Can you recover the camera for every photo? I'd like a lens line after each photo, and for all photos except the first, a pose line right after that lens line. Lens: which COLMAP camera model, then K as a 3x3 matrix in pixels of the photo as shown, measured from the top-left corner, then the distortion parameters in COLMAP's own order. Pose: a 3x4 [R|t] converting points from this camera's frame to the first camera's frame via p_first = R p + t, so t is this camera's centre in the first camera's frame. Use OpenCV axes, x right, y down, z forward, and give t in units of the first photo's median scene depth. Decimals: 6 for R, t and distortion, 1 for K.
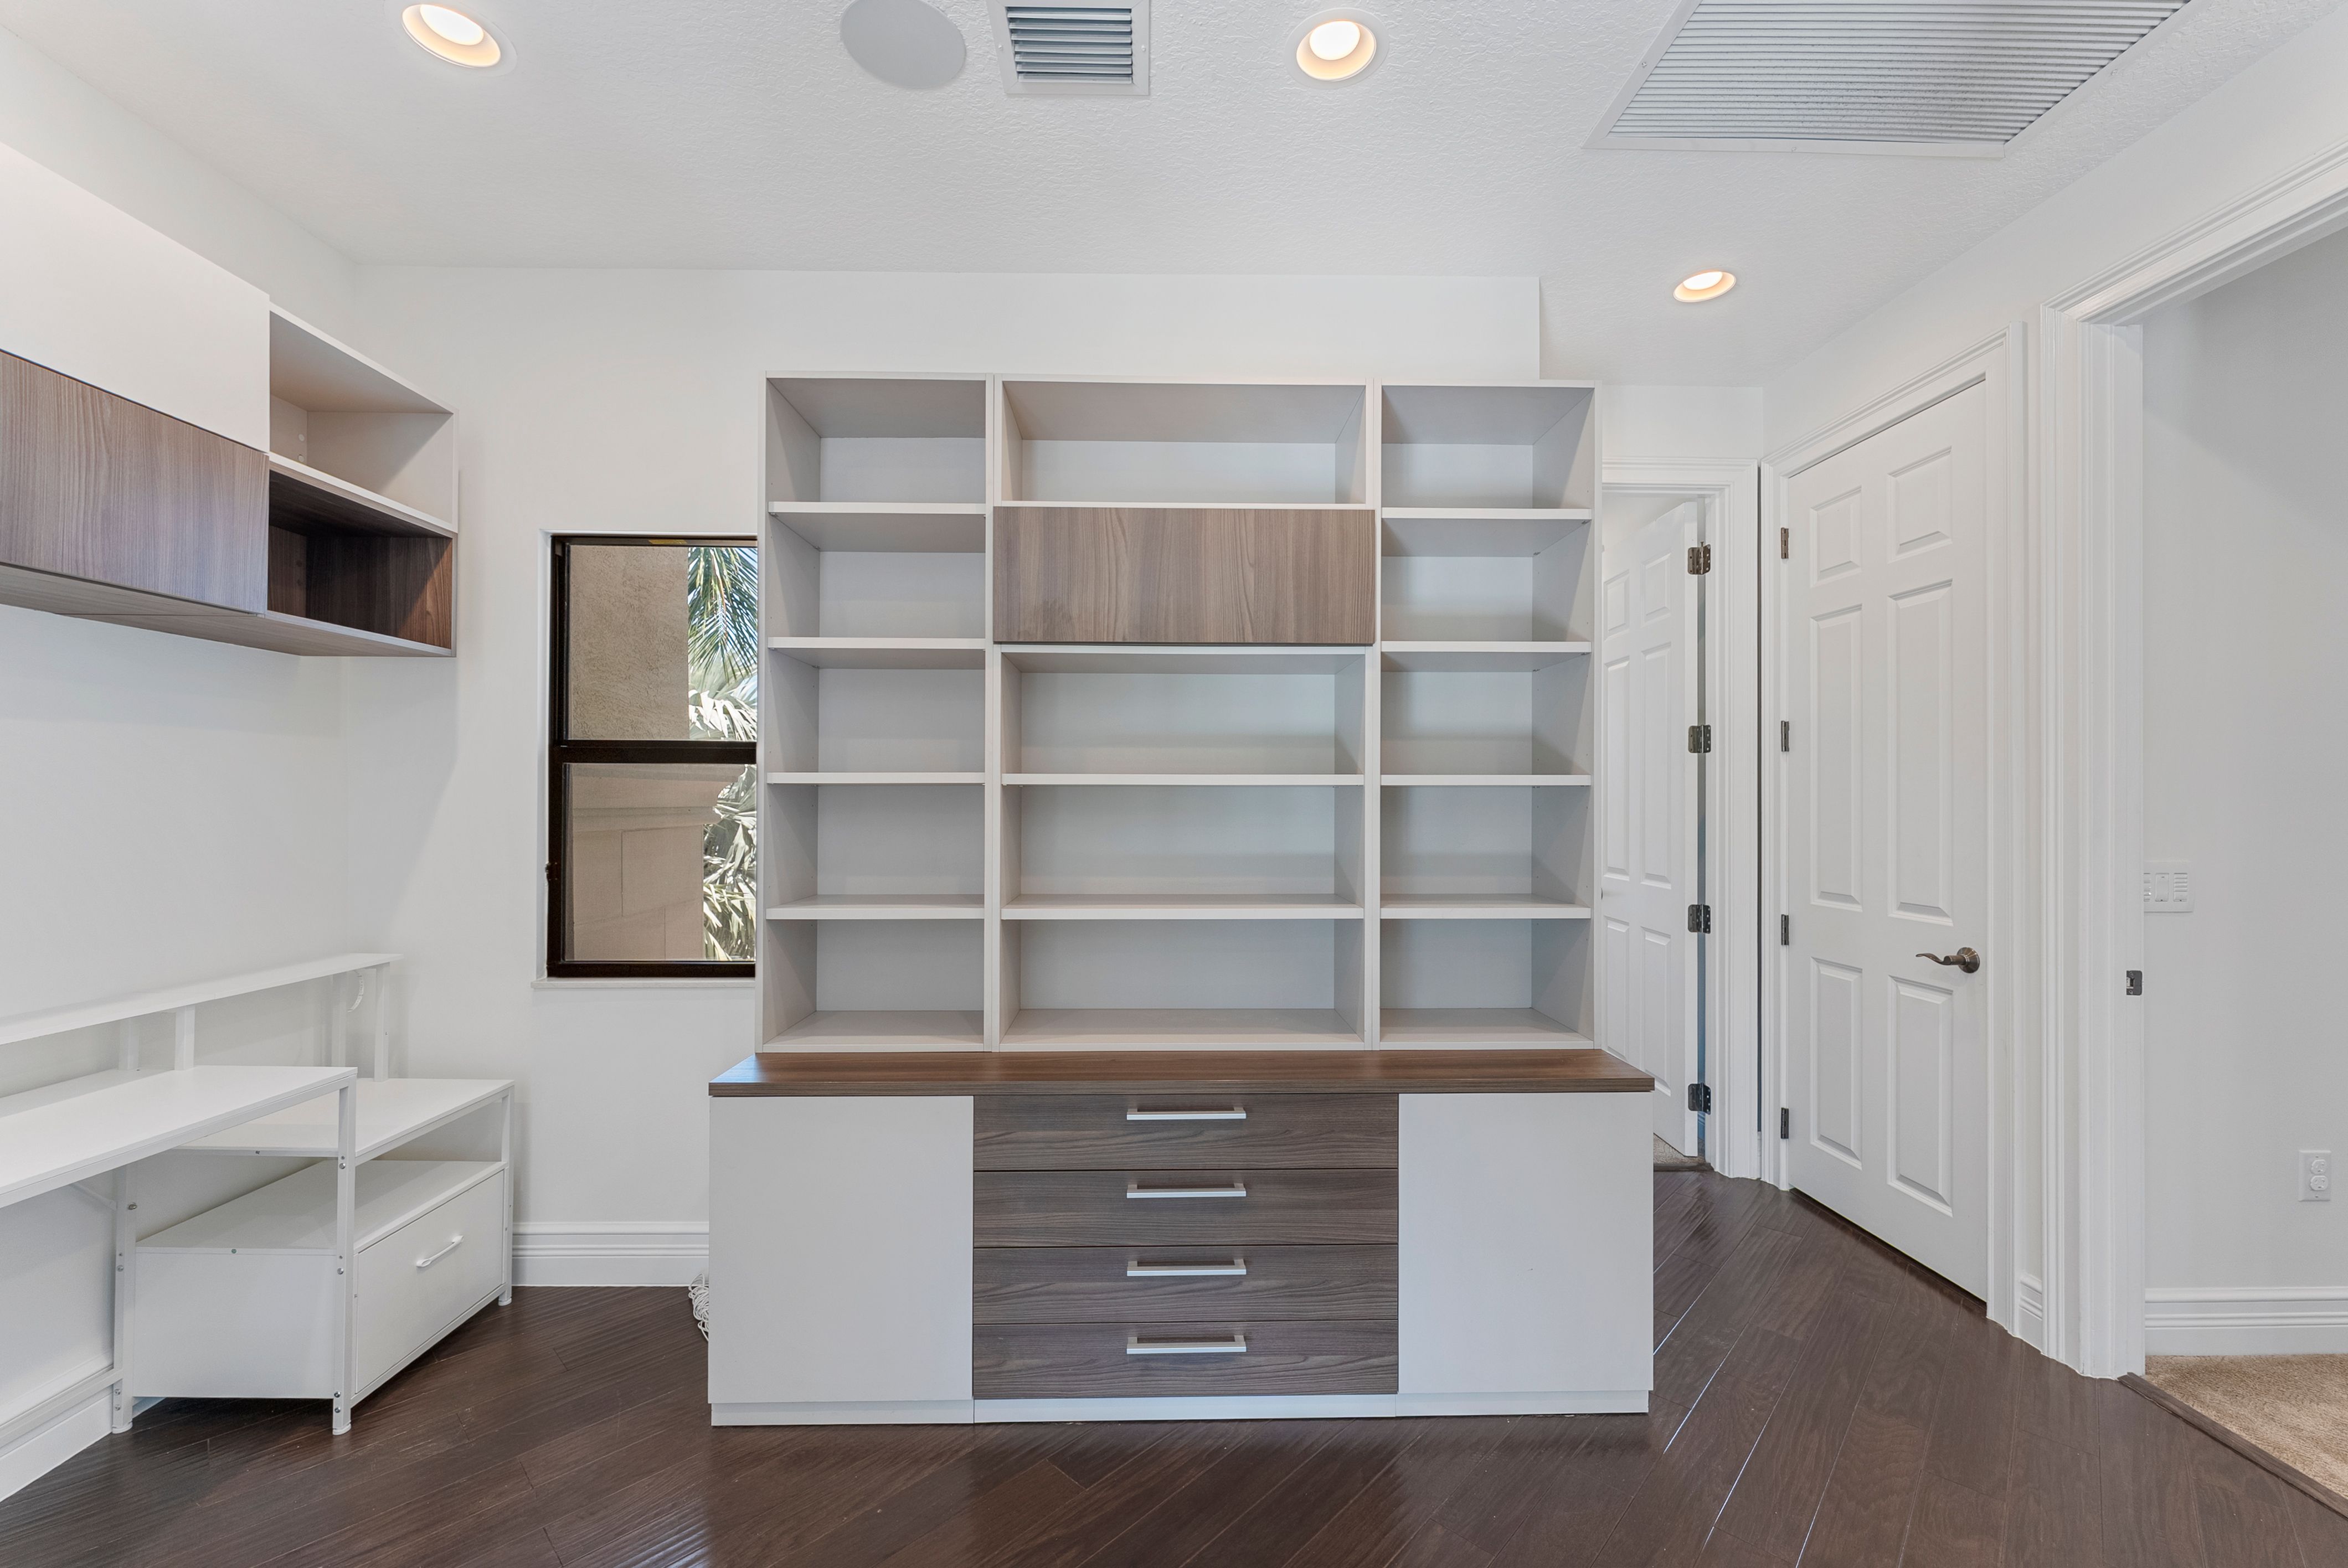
lens RADIAL K [[951.4, 0, 1175.9], [0, 951.4, 802.0], [0, 0, 1]] dist [0.001290, -0.000471]
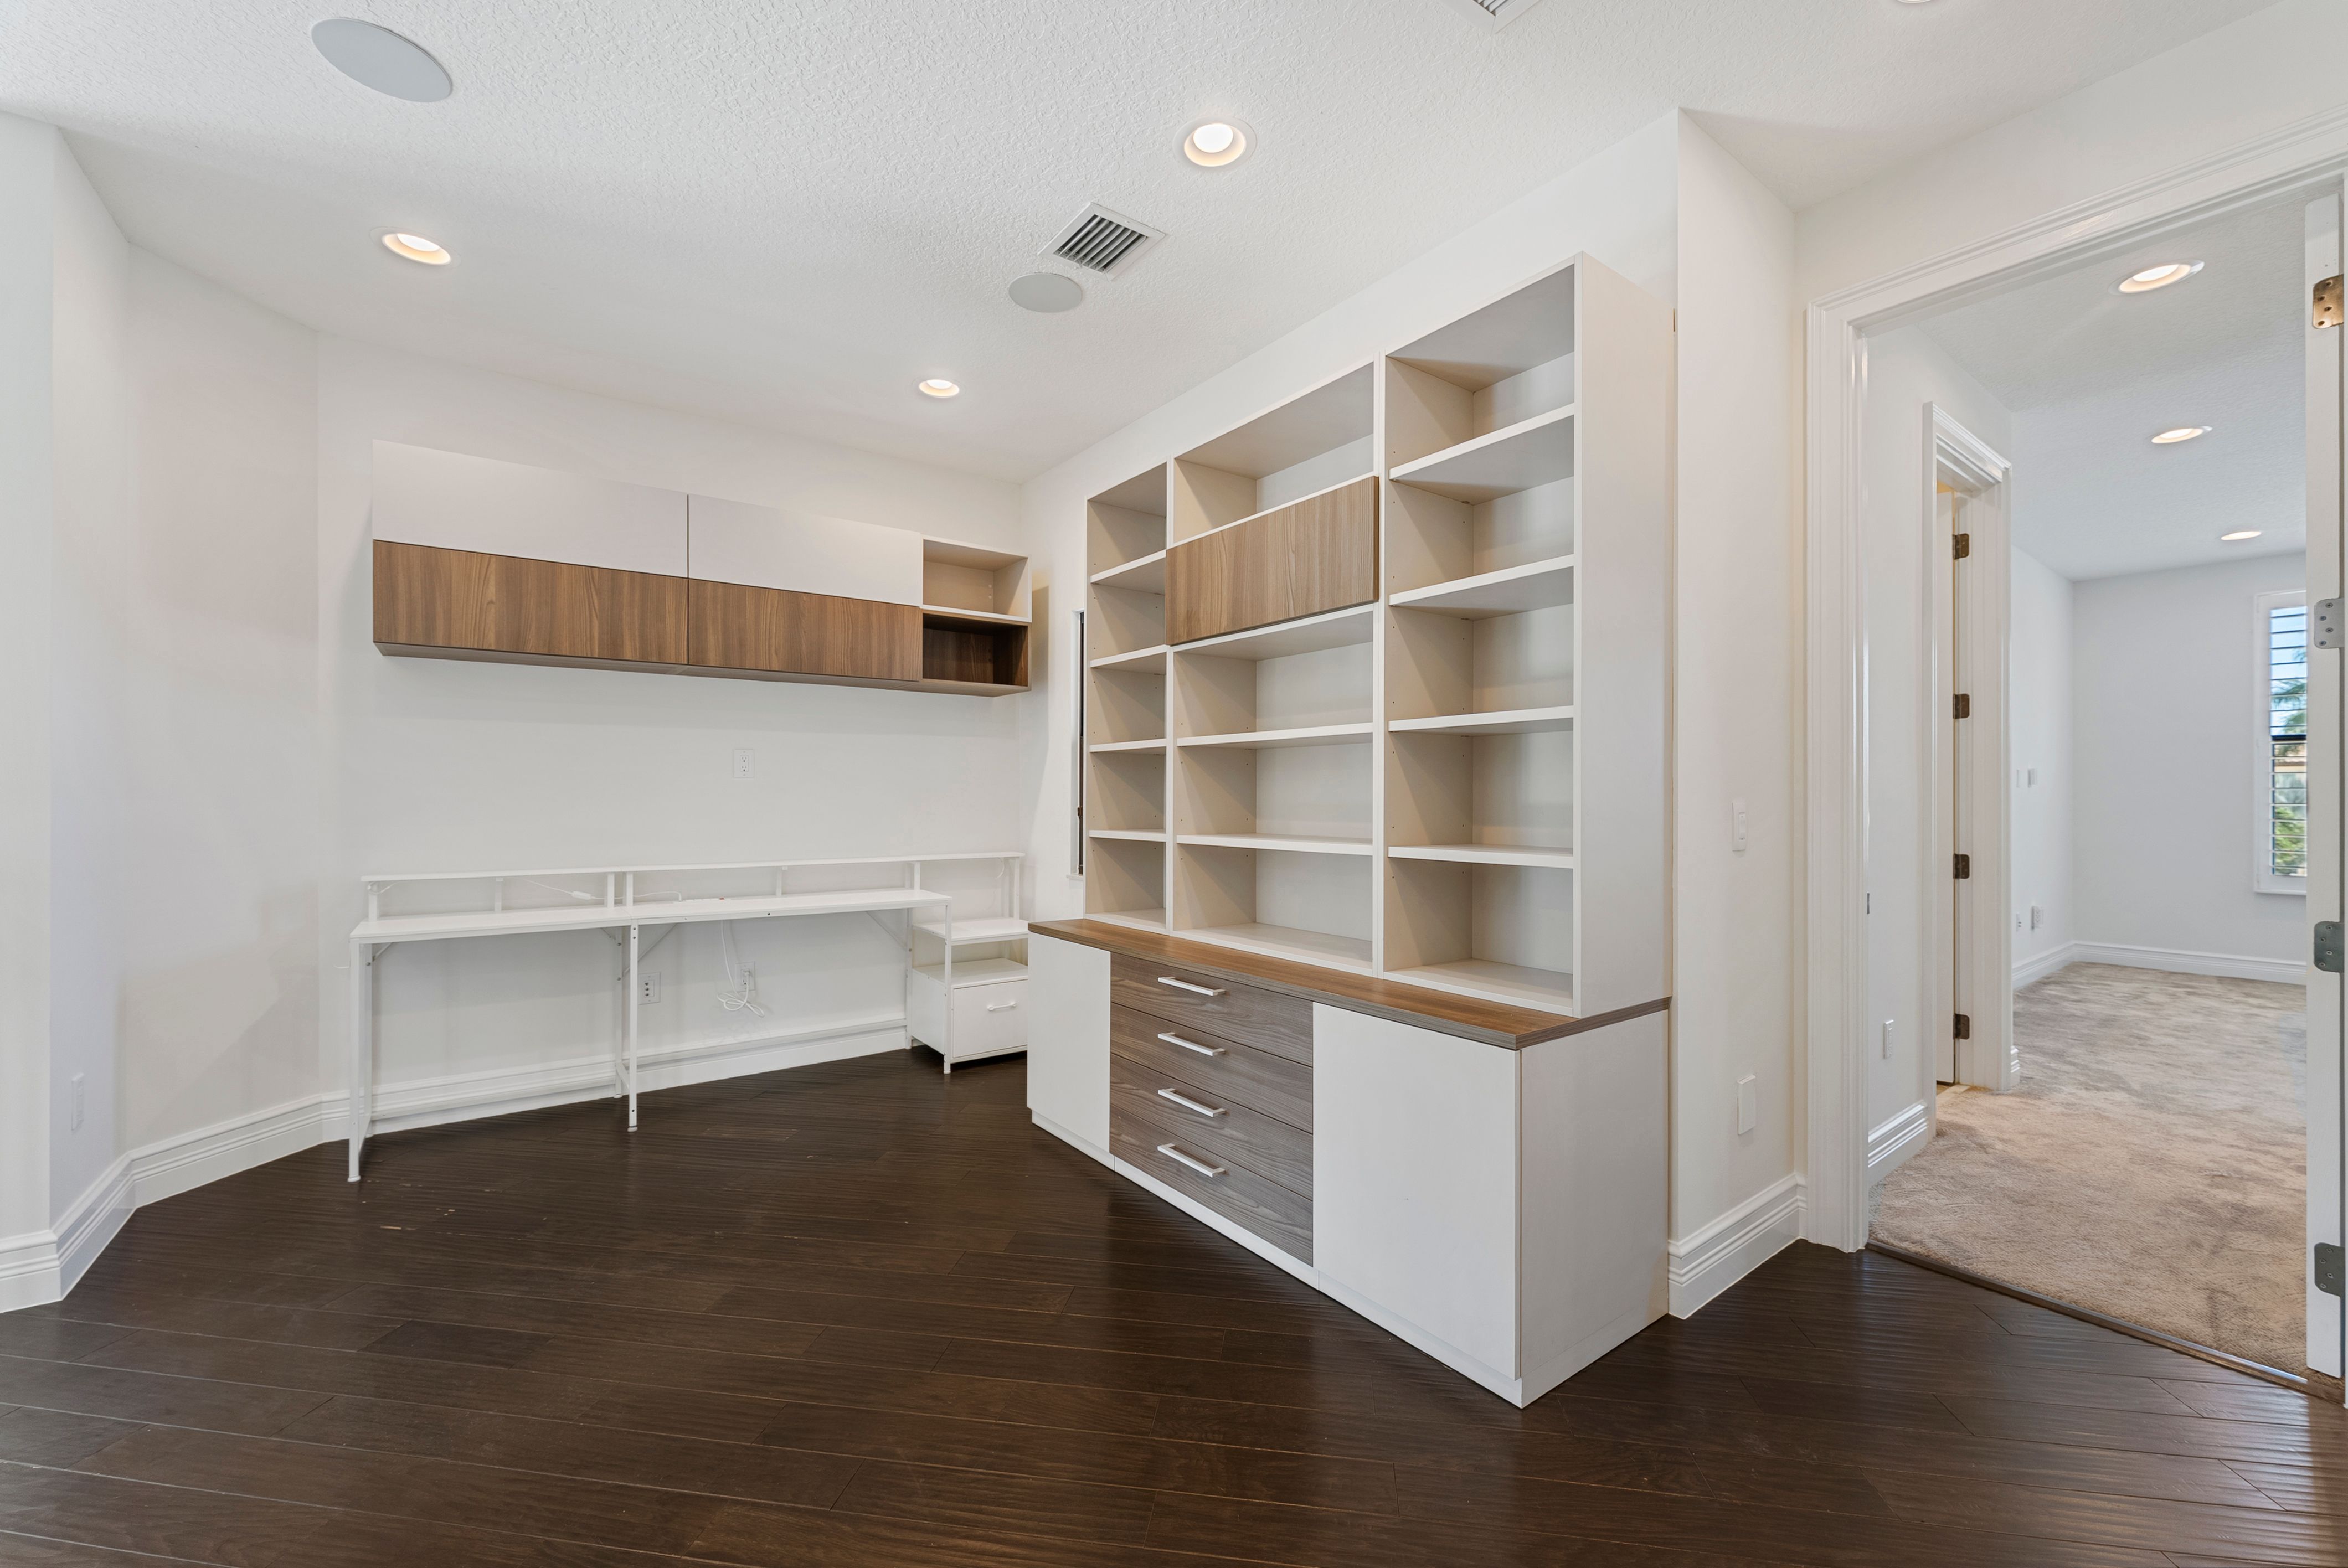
lens RADIAL K [[951.4, 0, 1188.6], [0, 951.4, 785.0], [0, 0, 1]] dist [0.001290, -0.000471]
pose [[0.582568, -0.010612, -0.812713, 1.076274], [0.005040, 0.999943, -0.009444, 0.059750], [0.812767, 0.001406, 0.582588, 0.222088]]
